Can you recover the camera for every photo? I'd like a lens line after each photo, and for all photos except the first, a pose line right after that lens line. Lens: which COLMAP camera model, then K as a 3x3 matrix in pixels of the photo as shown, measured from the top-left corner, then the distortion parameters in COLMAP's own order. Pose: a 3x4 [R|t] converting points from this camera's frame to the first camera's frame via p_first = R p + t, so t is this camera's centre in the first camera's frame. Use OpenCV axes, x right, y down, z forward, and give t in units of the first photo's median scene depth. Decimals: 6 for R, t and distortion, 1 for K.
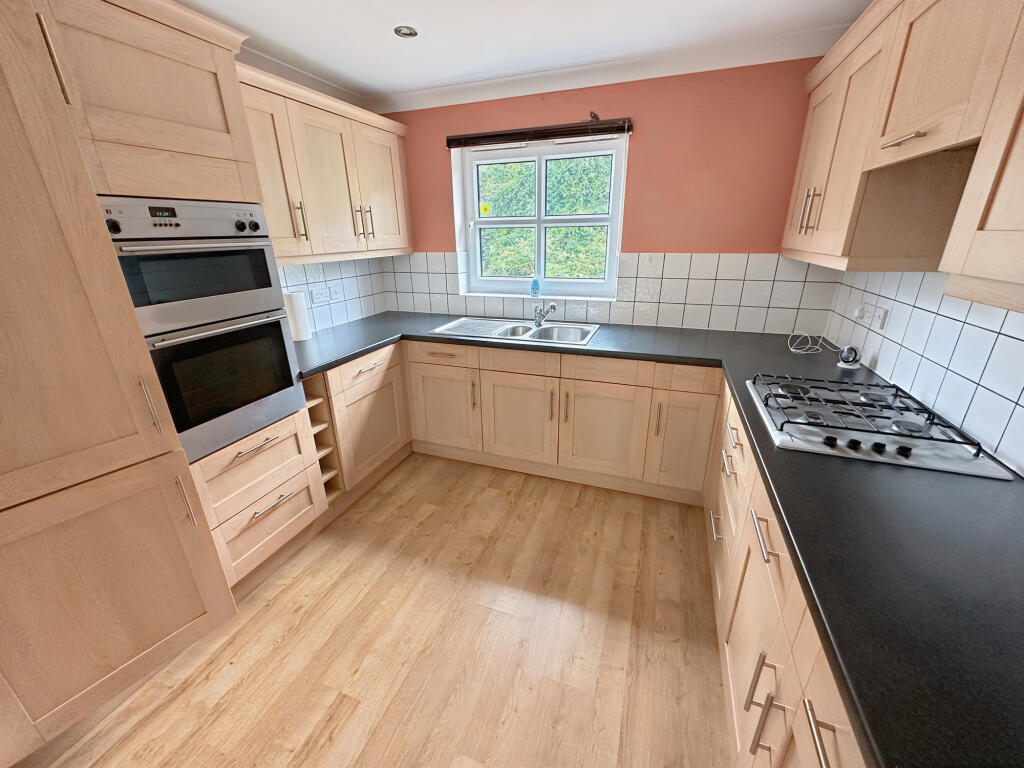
lens RADIAL K [[409.8, 0, 512.0], [0, 409.8, 384.0], [0, 0, 1]] dist [-0.000705, 0.000320]
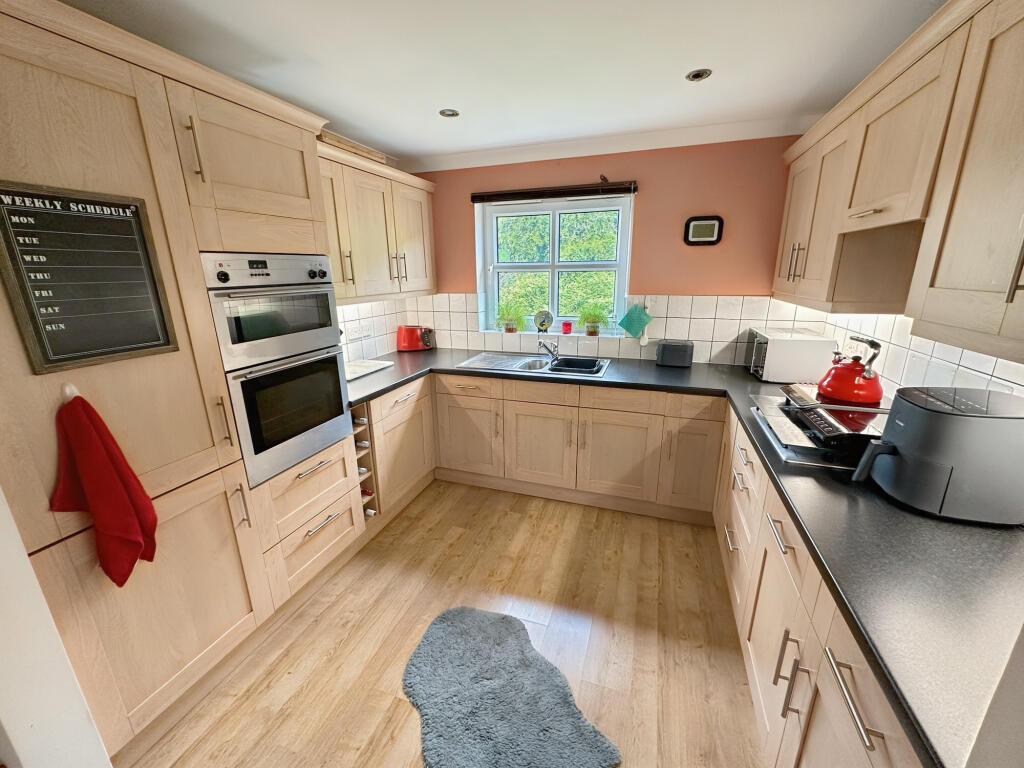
lens RADIAL K [[409.8, 0, 512.0], [0, 409.8, 384.0], [0, 0, 1]] dist [-0.000705, 0.000320]
pose [[0.999808, -0.001847, 0.019508, -0.100799], [0.003475, 0.996478, -0.083787, 0.017764], [-0.019285, 0.083839, 0.996293, -0.113034]]
